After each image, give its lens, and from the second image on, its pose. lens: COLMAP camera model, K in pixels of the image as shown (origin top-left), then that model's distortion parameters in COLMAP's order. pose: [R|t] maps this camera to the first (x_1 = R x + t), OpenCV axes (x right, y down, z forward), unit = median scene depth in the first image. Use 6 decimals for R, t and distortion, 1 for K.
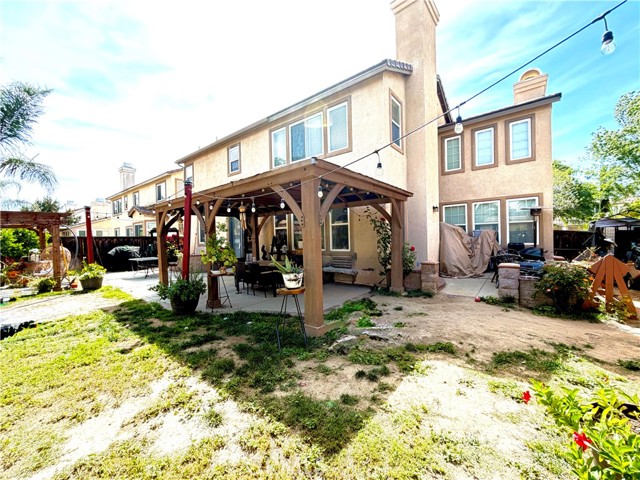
lens RADIAL K [[254.6, 0, 319.3], [0, 254.6, 240.6], [0, 0, 1]] dist [0.001250, -0.000162]
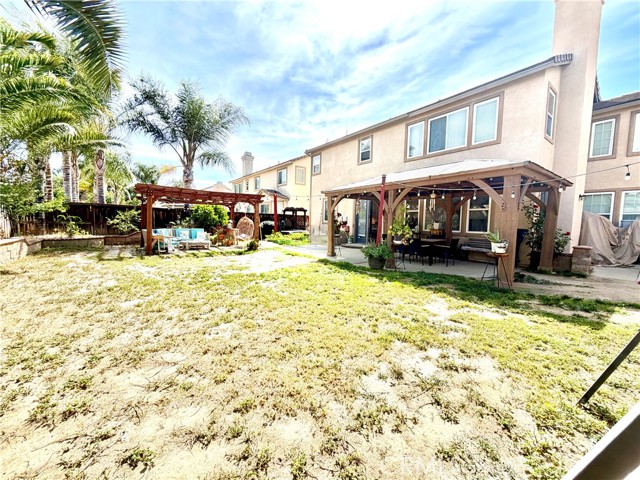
lens RADIAL K [[254.6, 0, 320.0], [0, 254.6, 240.1], [0, 0, 1]] dist [0.001250, -0.000162]
pose [[0.966747, 0.062302, -0.248031, -0.279060], [-0.046202, 0.996461, 0.070216, 0.021639], [0.251528, -0.056422, 0.966204, -0.244984]]
